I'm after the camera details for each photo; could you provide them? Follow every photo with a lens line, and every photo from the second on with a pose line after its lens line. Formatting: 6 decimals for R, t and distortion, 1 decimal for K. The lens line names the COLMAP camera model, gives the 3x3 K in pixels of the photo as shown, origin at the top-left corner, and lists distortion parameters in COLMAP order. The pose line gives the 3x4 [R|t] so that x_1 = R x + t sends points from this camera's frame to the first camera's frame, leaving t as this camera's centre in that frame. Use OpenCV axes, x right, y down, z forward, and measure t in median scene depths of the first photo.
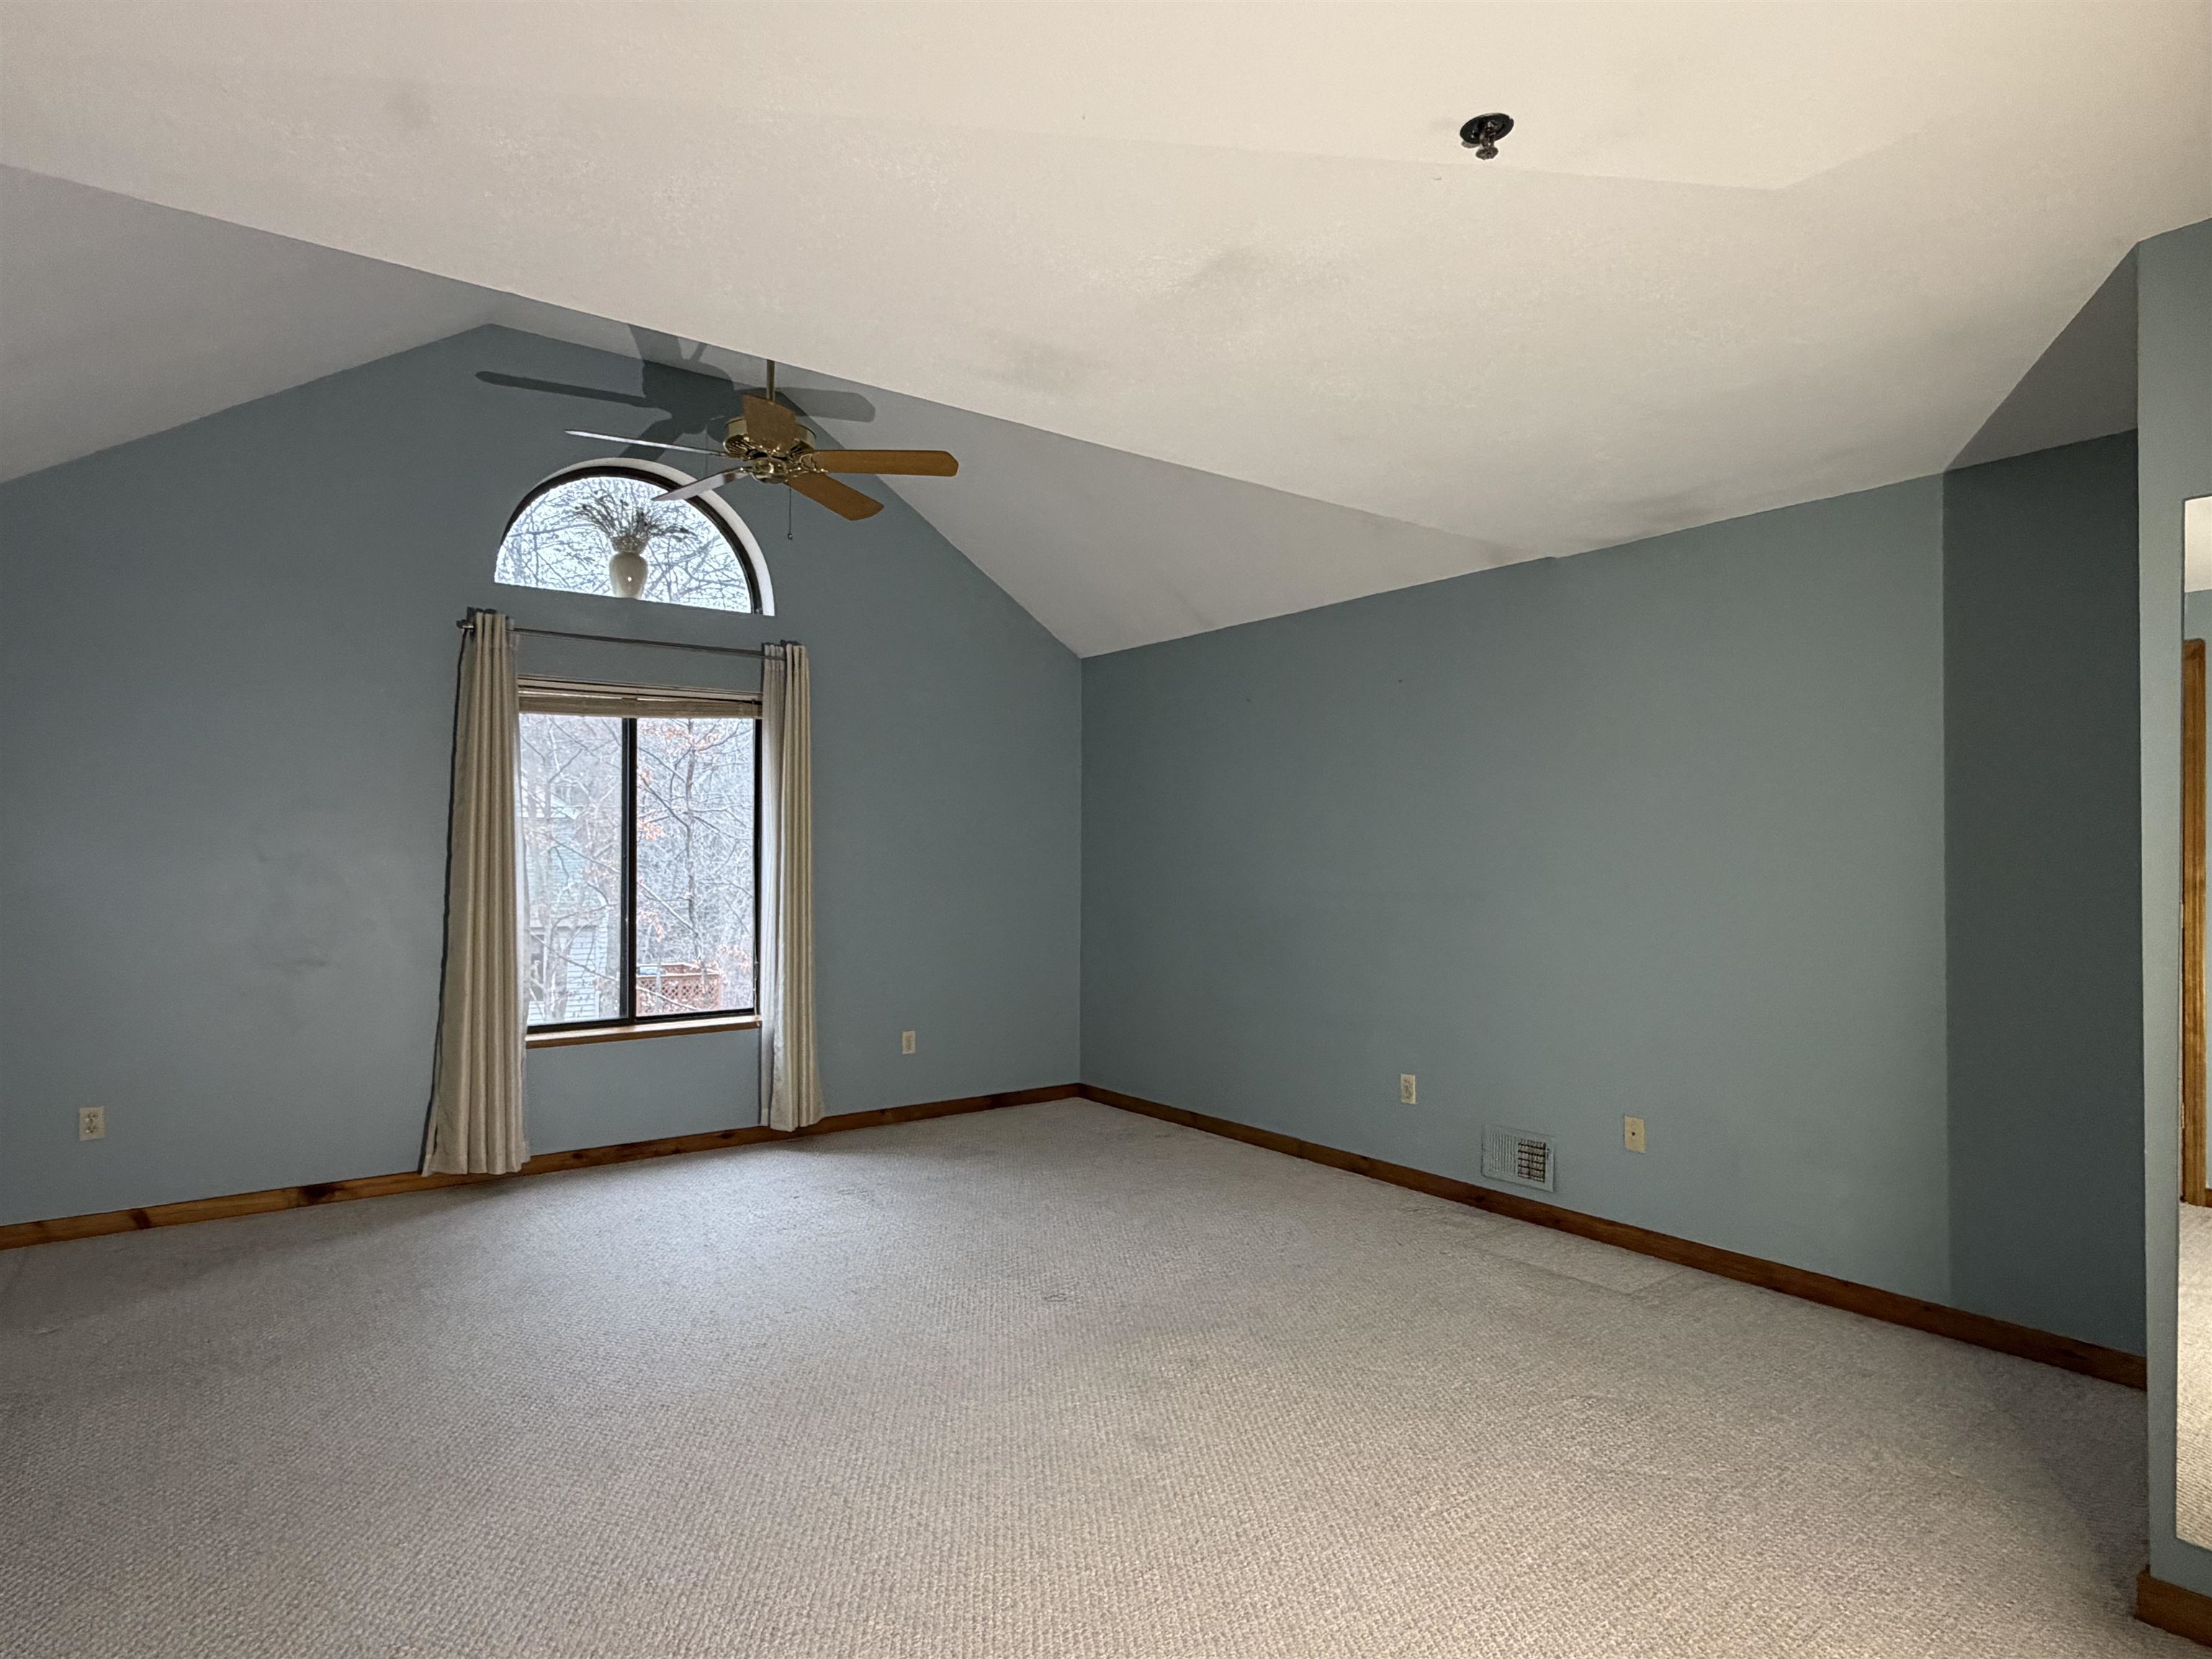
lens RADIAL K [[1231.7, 0, 1106.0], [0, 1231.7, 829.5], [0, 0, 1]] dist [-0.001129, 0.000164]
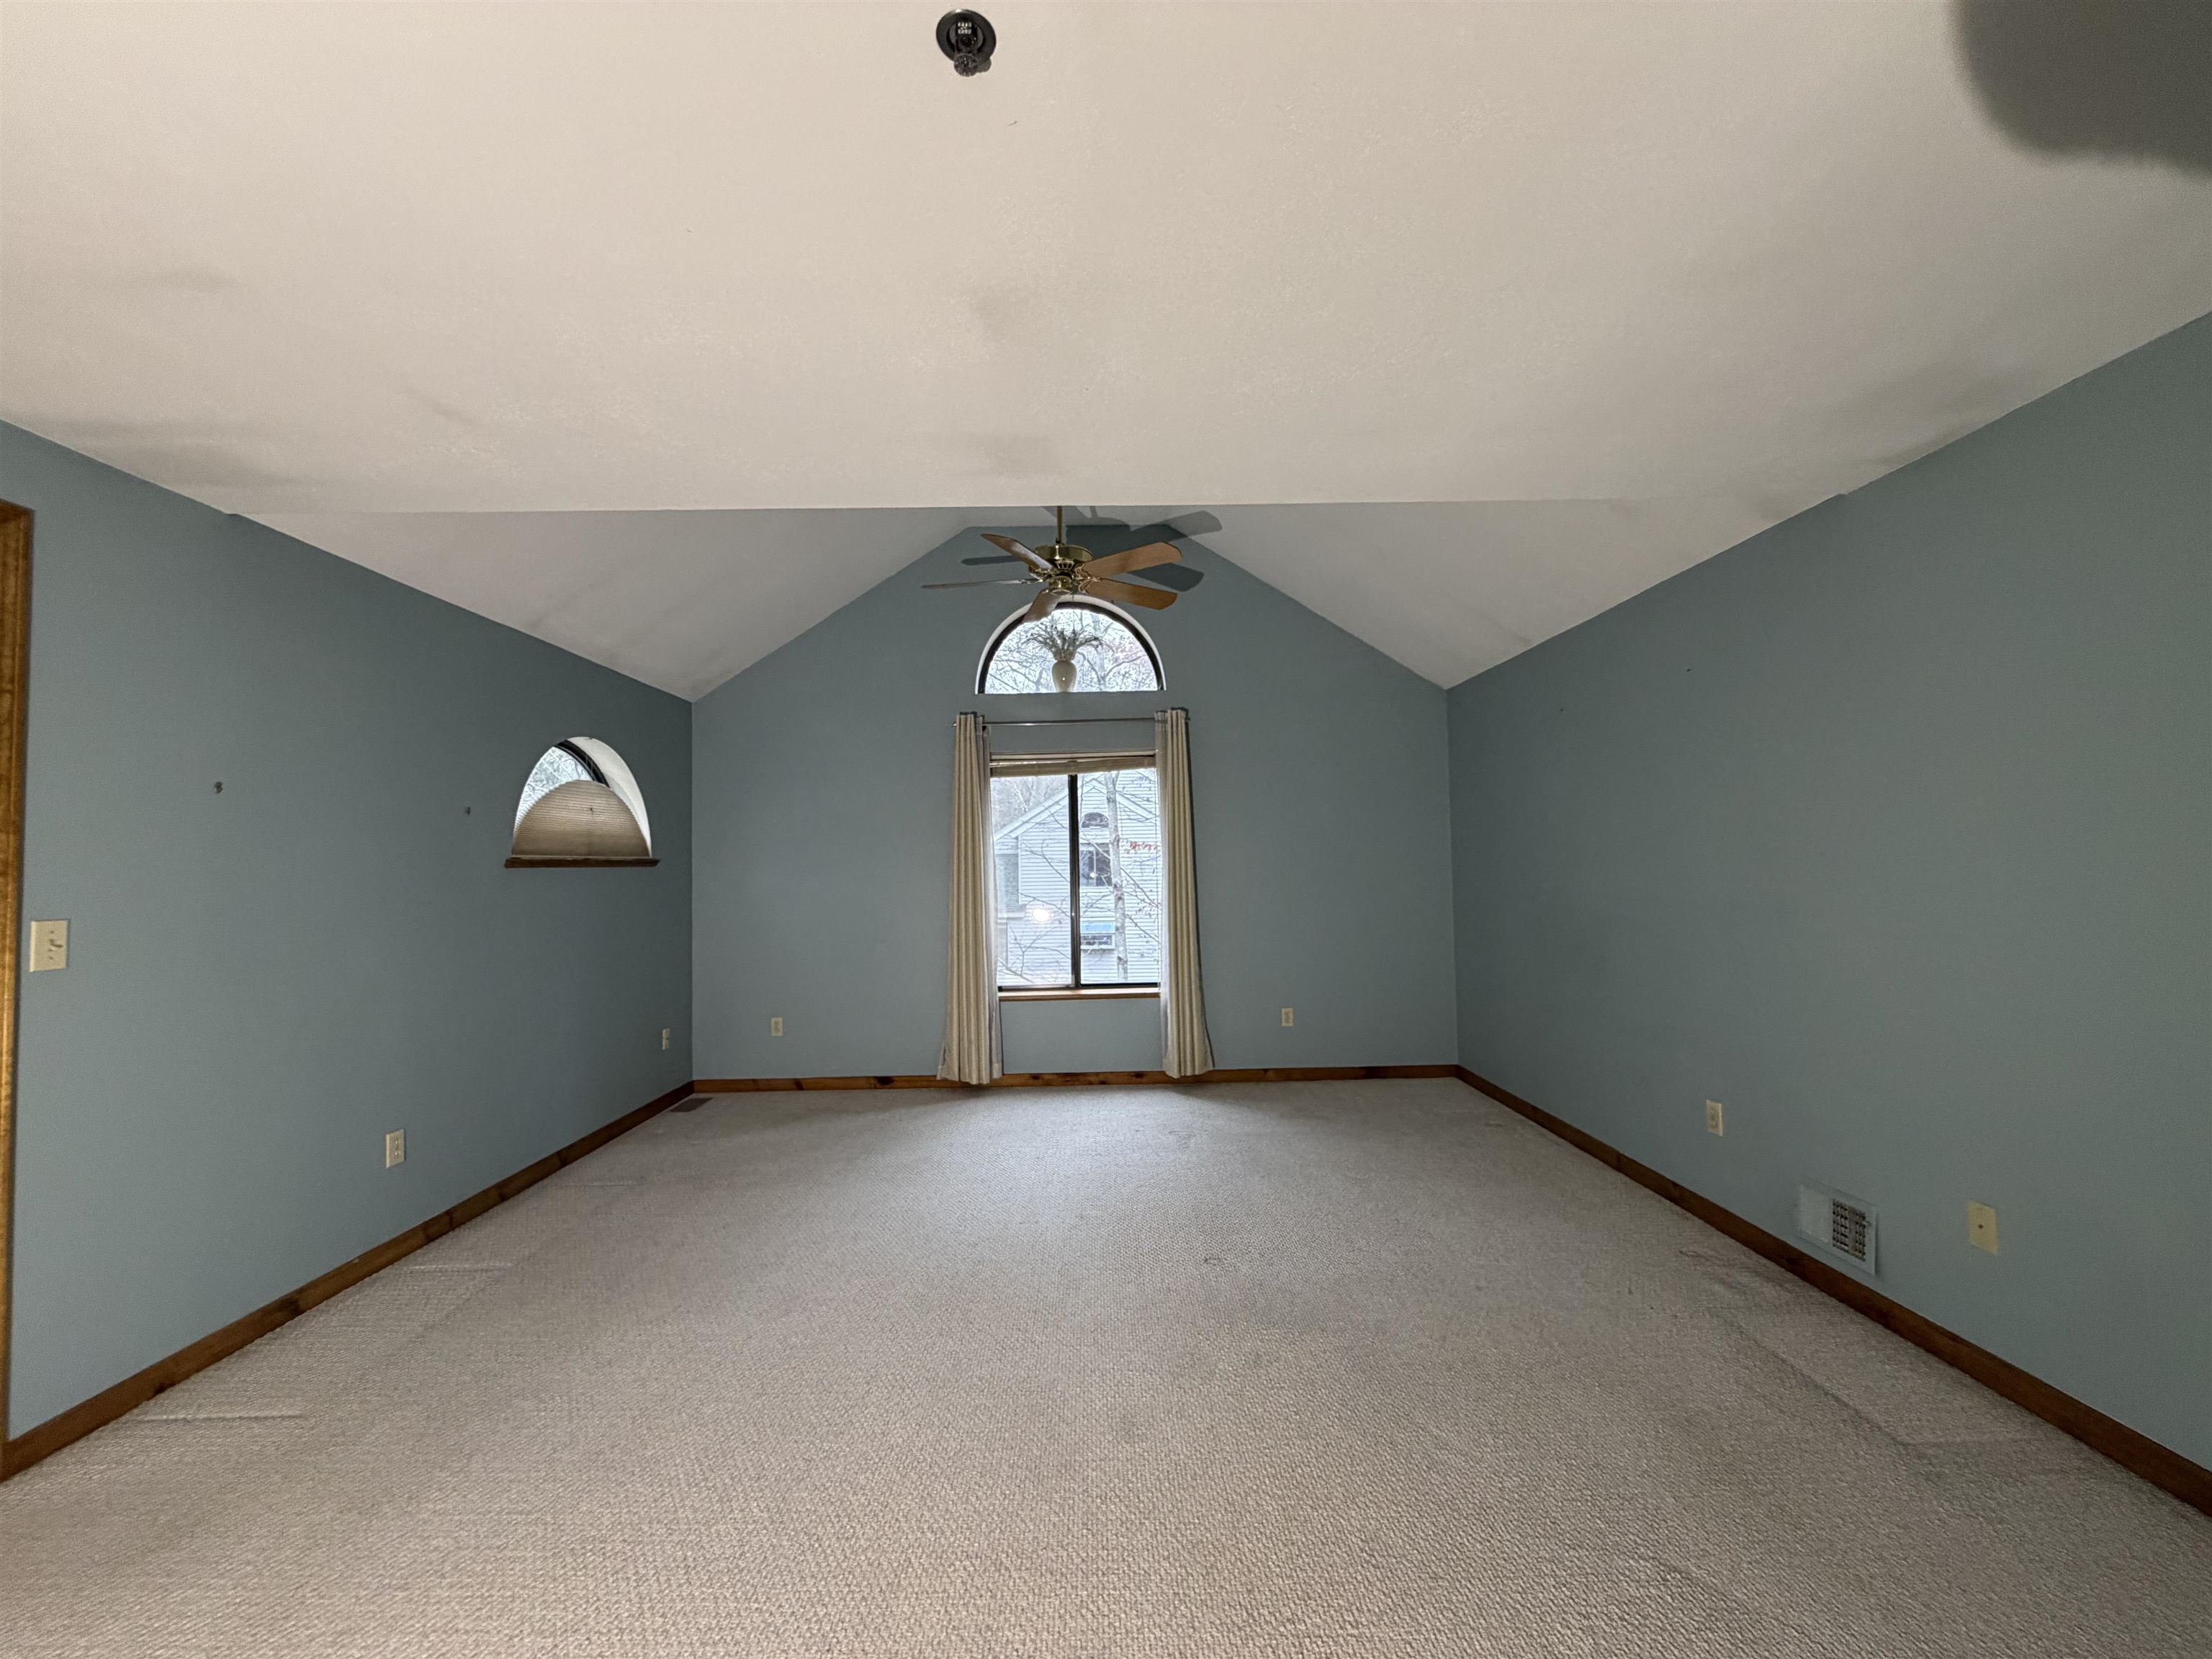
lens RADIAL K [[881.8, 0, 1106.0], [0, 881.8, 829.5], [0, 0, 1]] dist [-0.001598, -0.000363]
pose [[0.806376, -0.041861, -0.589920, 0.257860], [0.032066, 0.999119, -0.027066, 0.002520], [0.590533, 0.002908, 0.807008, 0.200003]]
